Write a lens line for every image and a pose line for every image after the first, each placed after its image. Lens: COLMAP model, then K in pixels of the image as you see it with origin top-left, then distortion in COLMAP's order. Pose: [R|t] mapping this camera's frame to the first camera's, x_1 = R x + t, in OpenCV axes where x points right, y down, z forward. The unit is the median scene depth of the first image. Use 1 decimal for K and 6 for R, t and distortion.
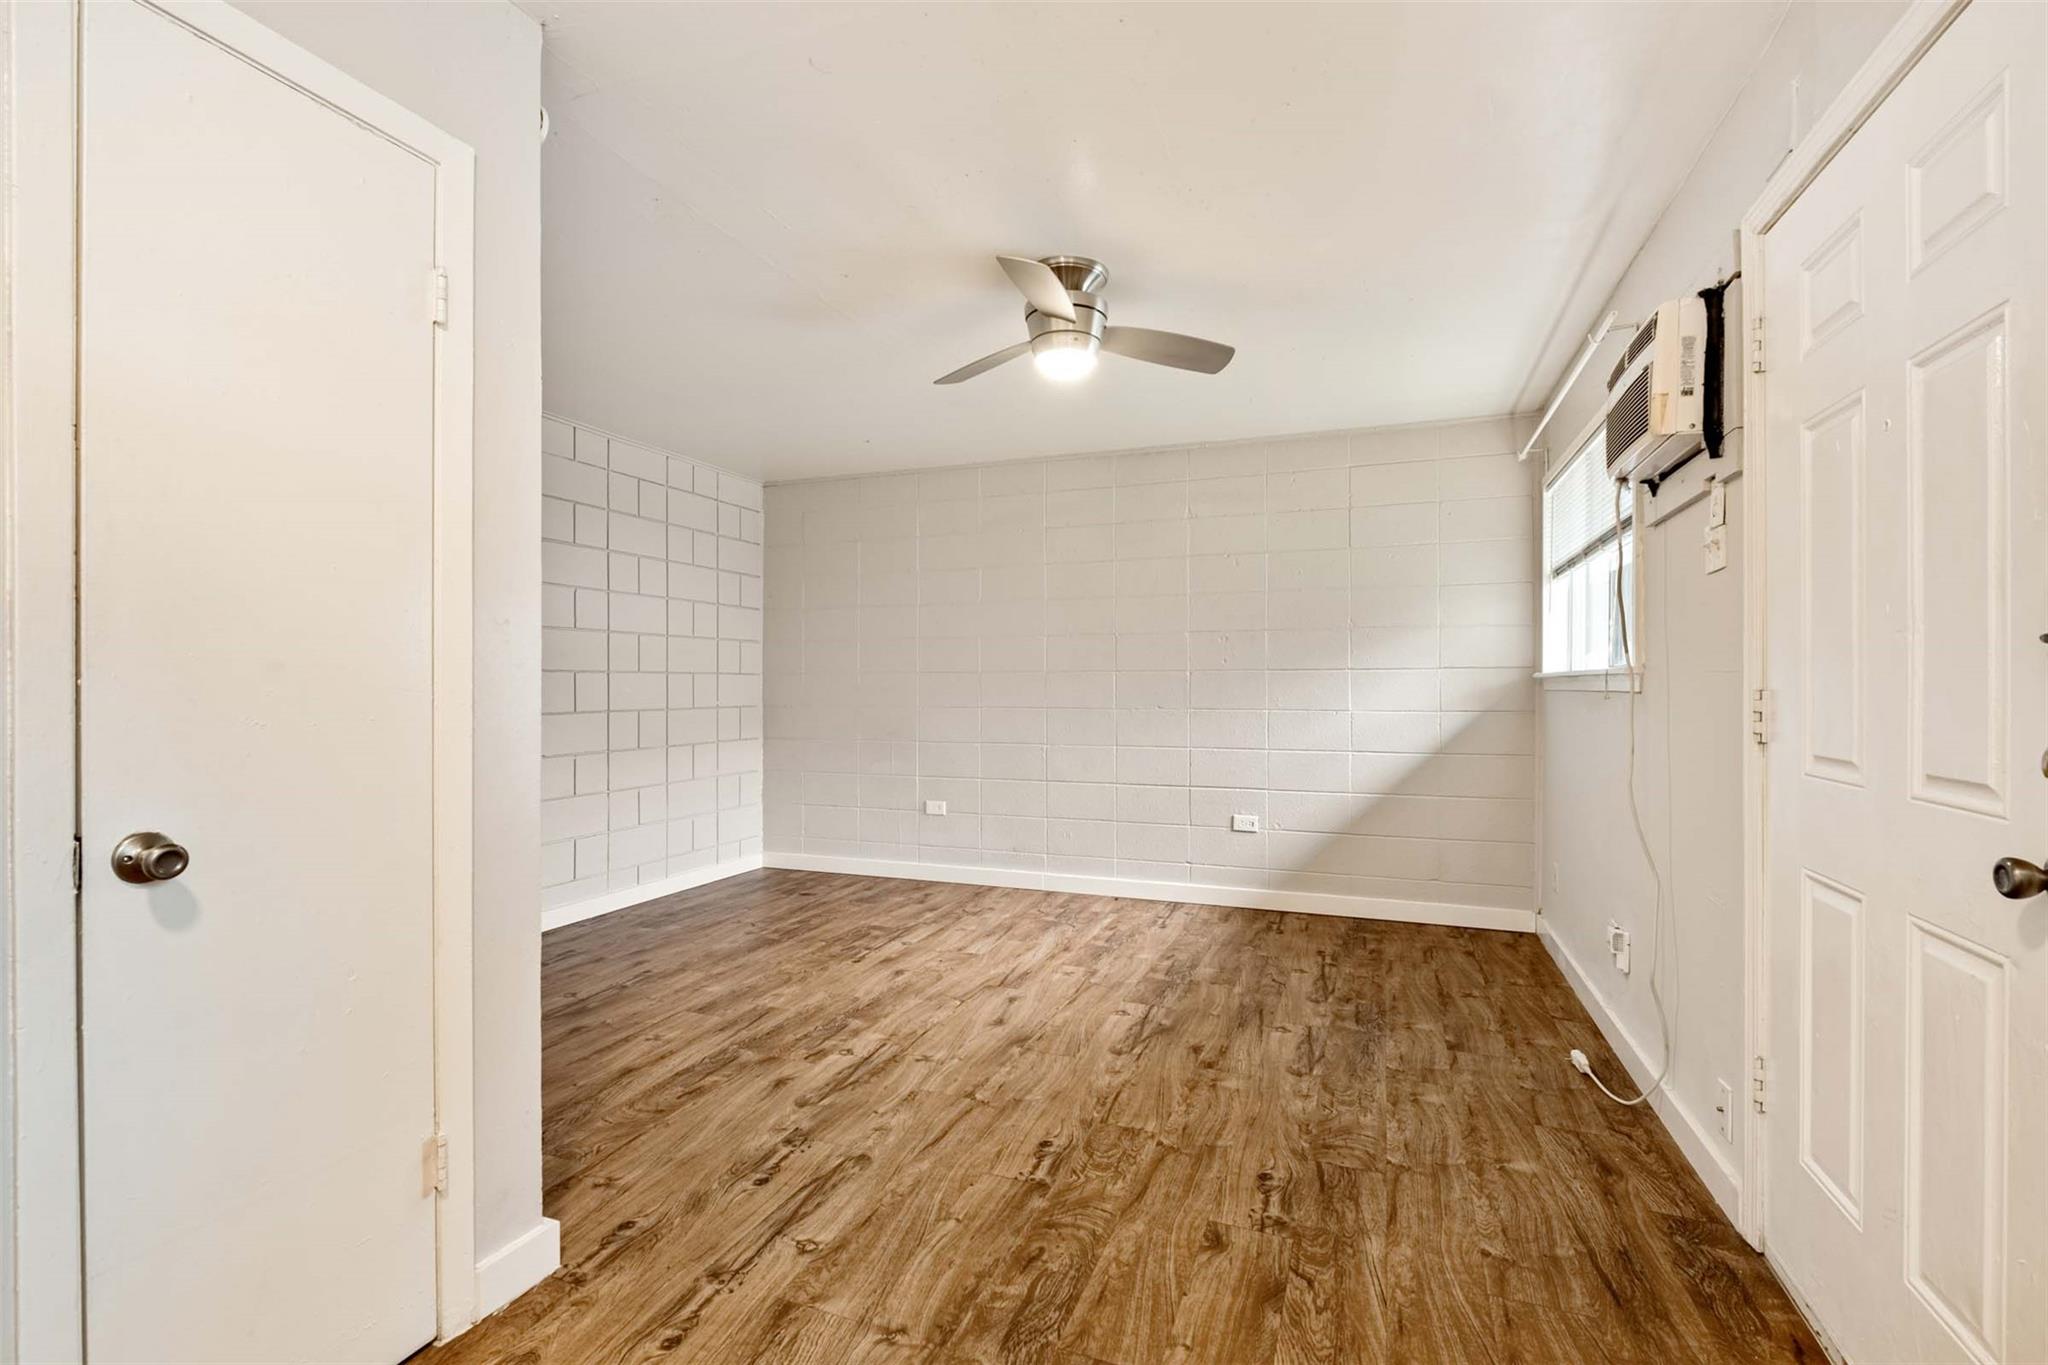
lens RADIAL K [[891.1, 0, 1033.5], [0, 891.1, 684.6], [0, 0, 1]] dist [0.005655, -0.006291]
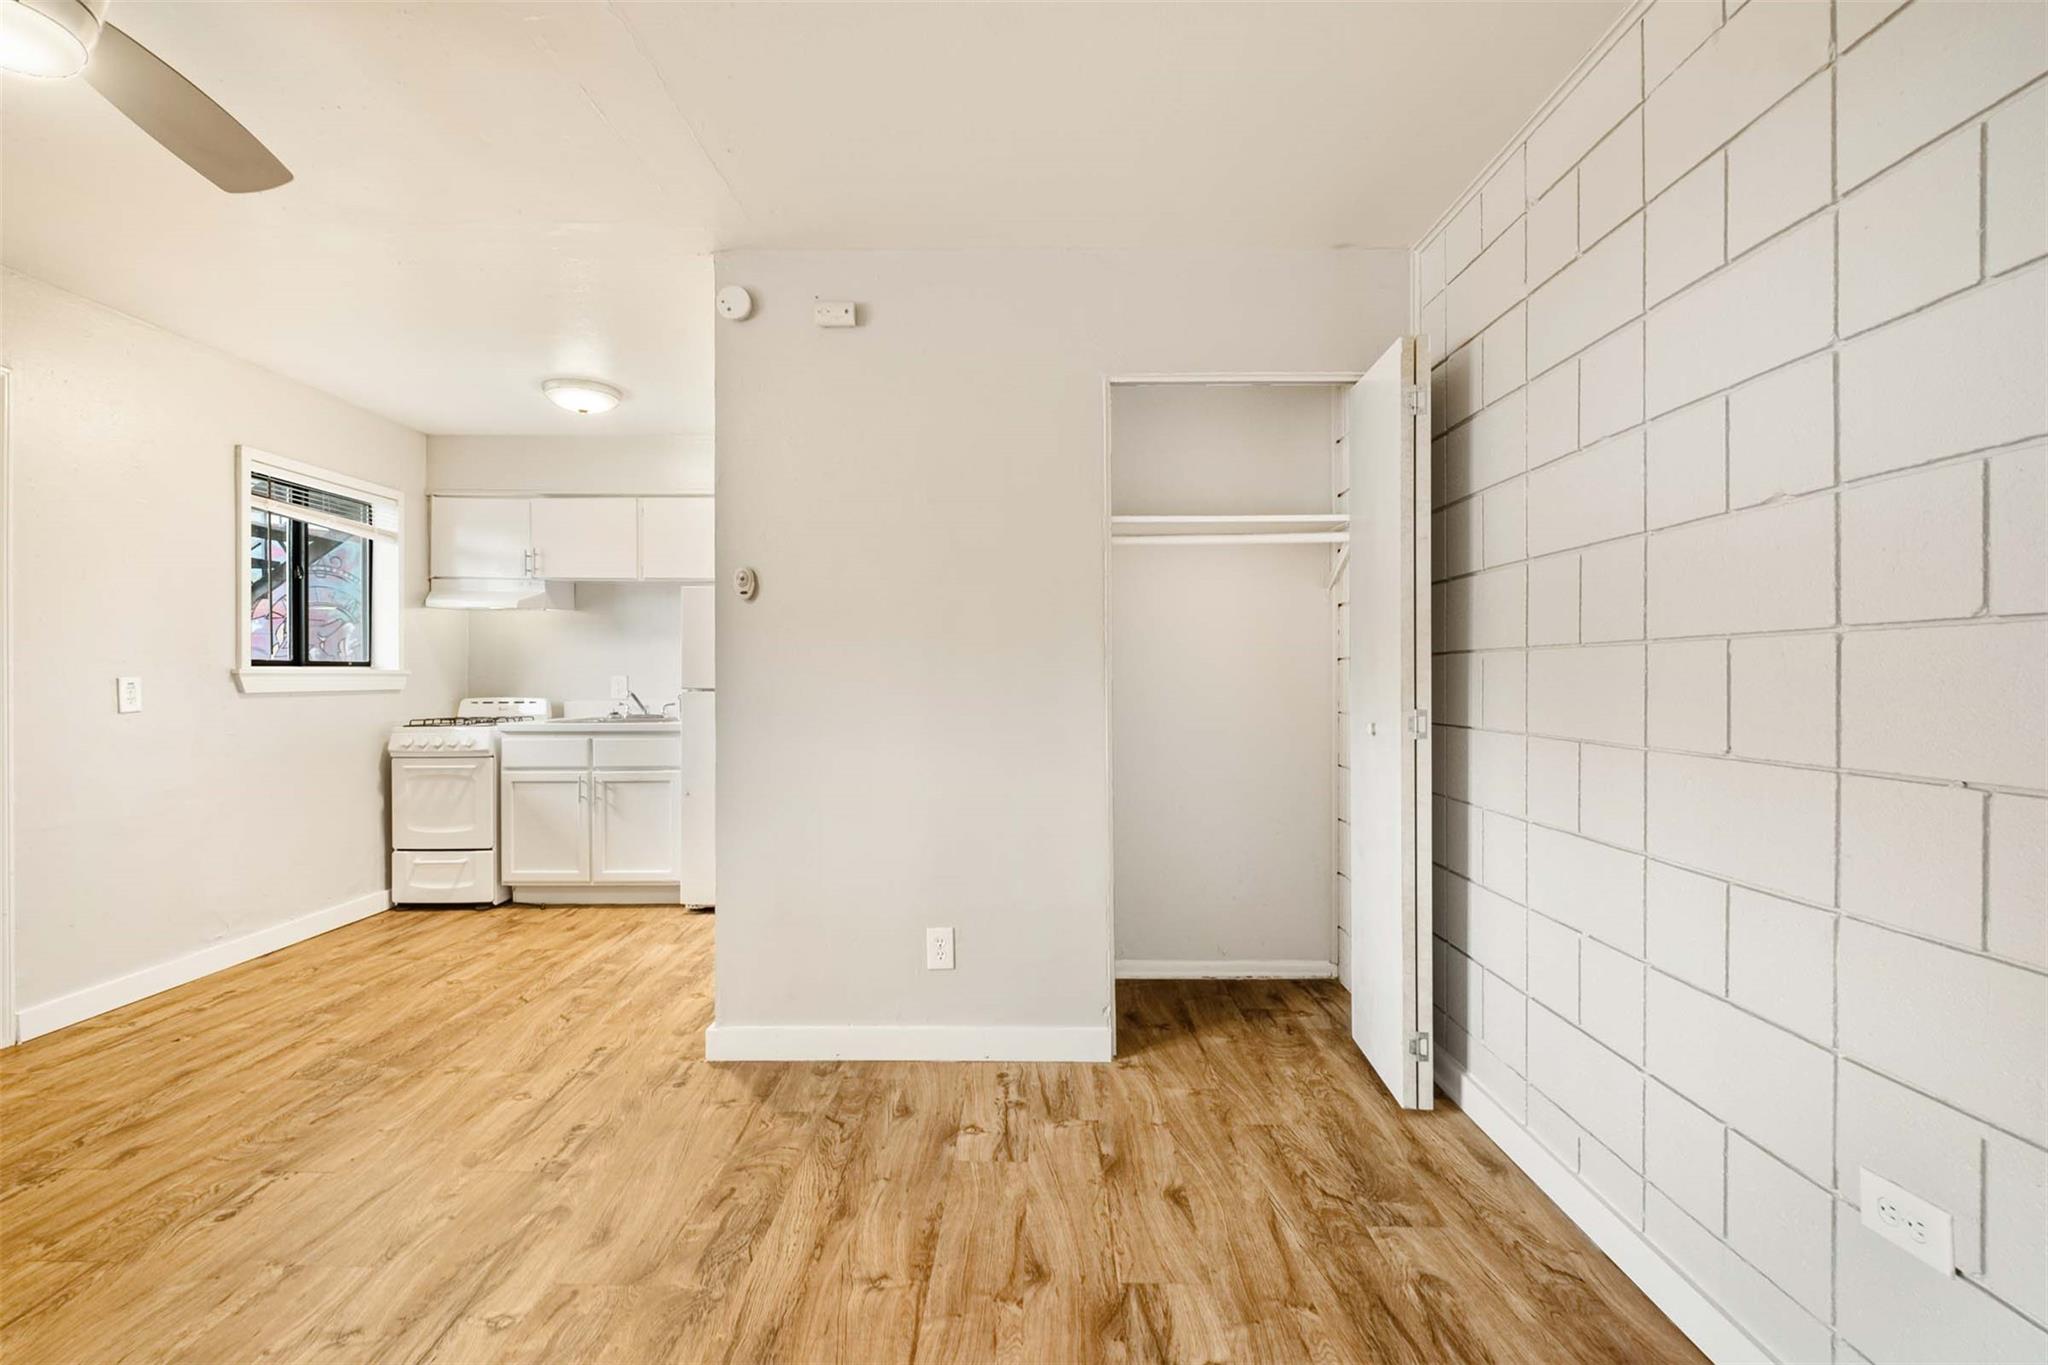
lens RADIAL K [[891.1, 0, 1028.7], [0, 891.1, 673.4], [0, 0, 1]] dist [0.005655, -0.006291]
pose [[-0.937772, -0.000340, -0.347251, -0.328411], [0.001166, 0.999991, -0.004127, 0.000976], [0.347250, -0.004275, -0.937763, 1.650945]]
